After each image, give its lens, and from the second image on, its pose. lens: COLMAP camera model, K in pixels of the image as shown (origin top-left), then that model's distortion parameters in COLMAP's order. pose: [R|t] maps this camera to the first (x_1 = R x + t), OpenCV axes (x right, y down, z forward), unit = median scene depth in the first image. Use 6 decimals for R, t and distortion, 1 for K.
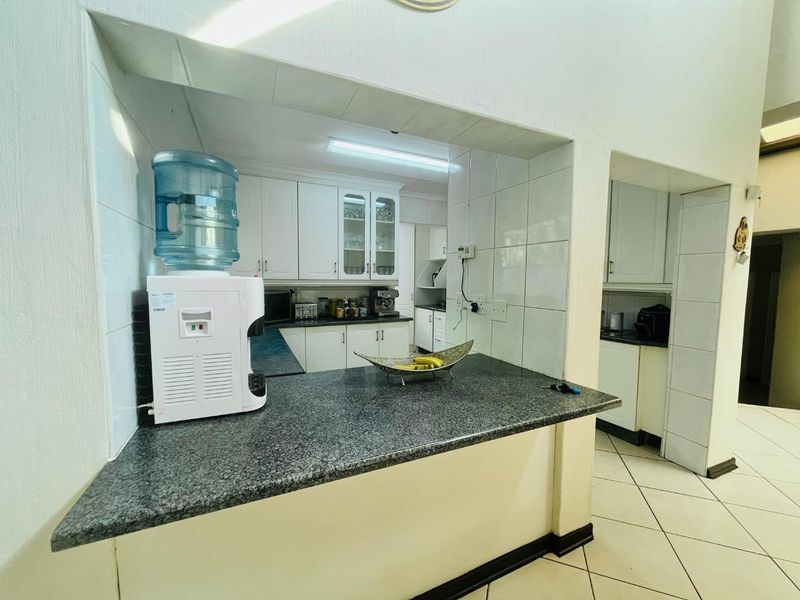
lens RADIAL K [[321.7, 0, 398.4], [0, 321.7, 301.6], [0, 0, 1]] dist [-0.000607, -0.000072]
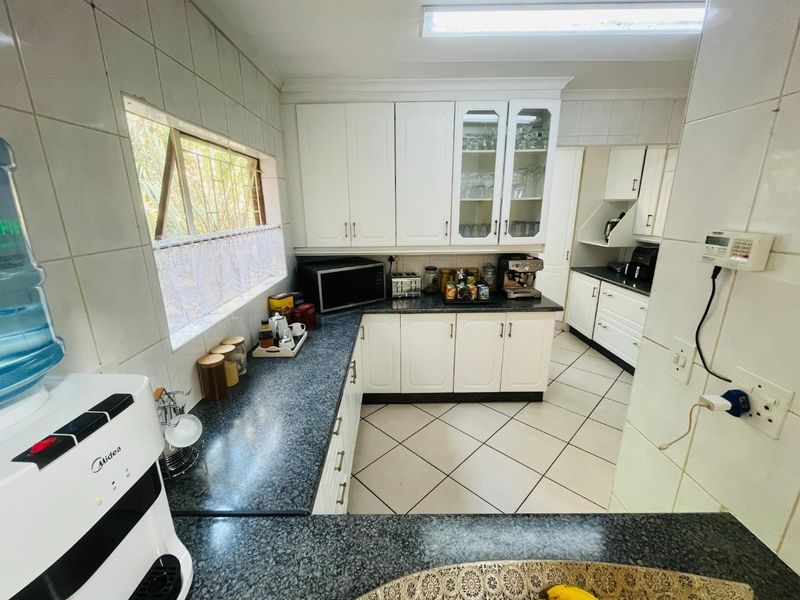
lens RADIAL K [[334.8, 0, 390.1], [0, 334.8, 298.6], [0, 0, 1]] dist [-0.003354, -0.000162]
pose [[0.903373, 0.092205, -0.418827, 0.010948], [-0.007916, 0.980032, 0.198681, -0.097642], [0.428784, -0.176168, 0.886064, 0.273331]]
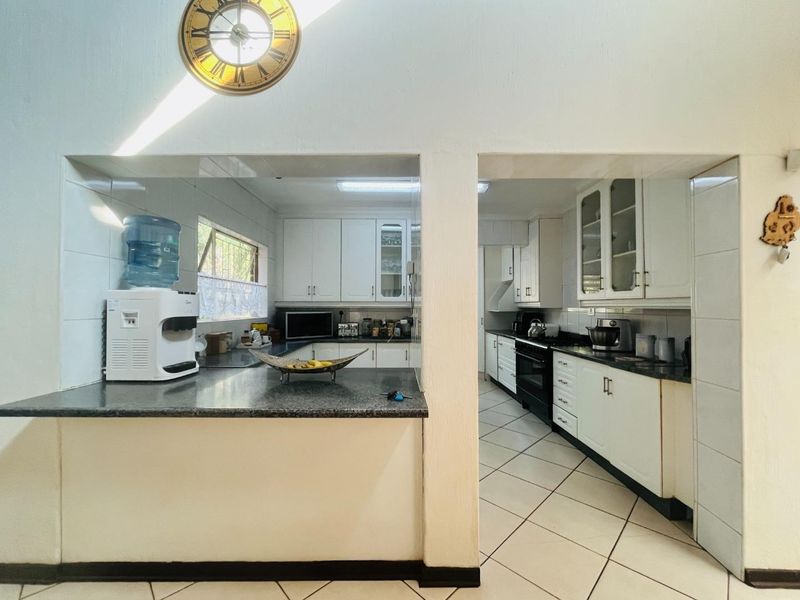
lens RADIAL K [[329.8, 0, 398.2], [0, 329.8, 301.5], [0, 0, 1]] dist [-0.001556, -0.000259]
pose [[0.907595, -0.014024, -0.419613, 0.349245], [-0.023239, 0.996232, -0.083561, 0.023347], [0.419203, 0.085591, 0.903849, 0.019244]]
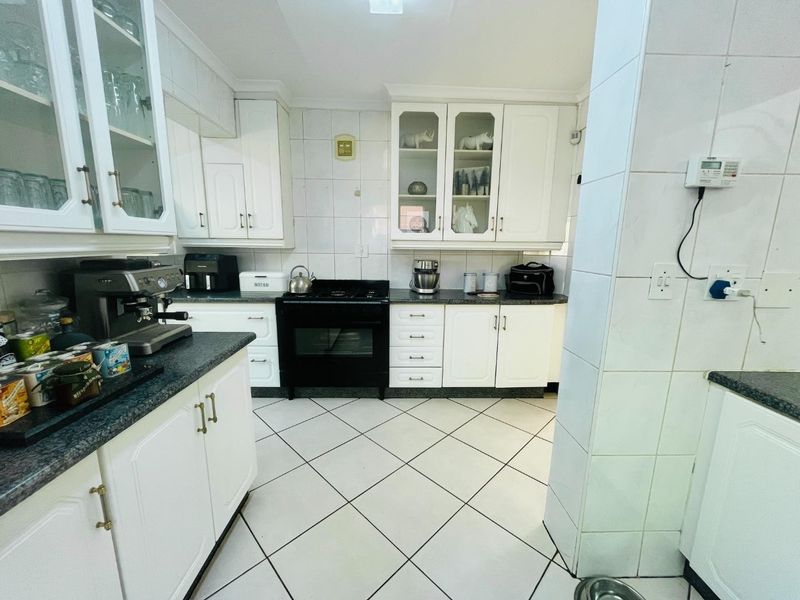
lens RADIAL K [[321.7, 0, 398.4], [0, 321.7, 301.6], [0, 0, 1]] dist [-0.000607, -0.000072]
pose [[0.414889, -0.168391, 0.894154, -0.240173], [0.058515, 0.985629, 0.158467, -0.040900], [-0.907988, -0.013424, 0.418780, 0.688083]]
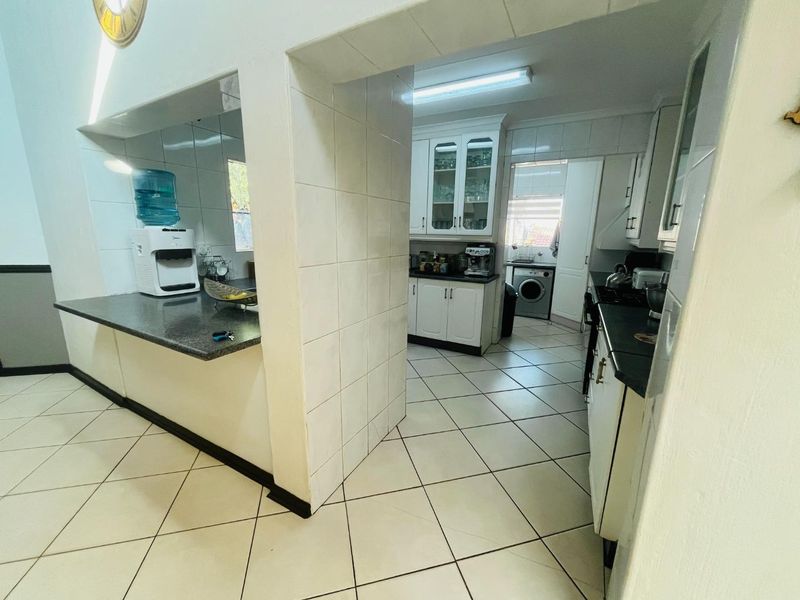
lens RADIAL K [[321.7, 0, 398.4], [0, 321.7, 301.6], [0, 0, 1]] dist [-0.000607, -0.000072]
pose [[0.582864, 0.176233, -0.793229, 0.612801], [-0.069145, 0.983414, 0.167679, -0.021934], [0.809622, -0.042886, 0.585382, 0.311241]]
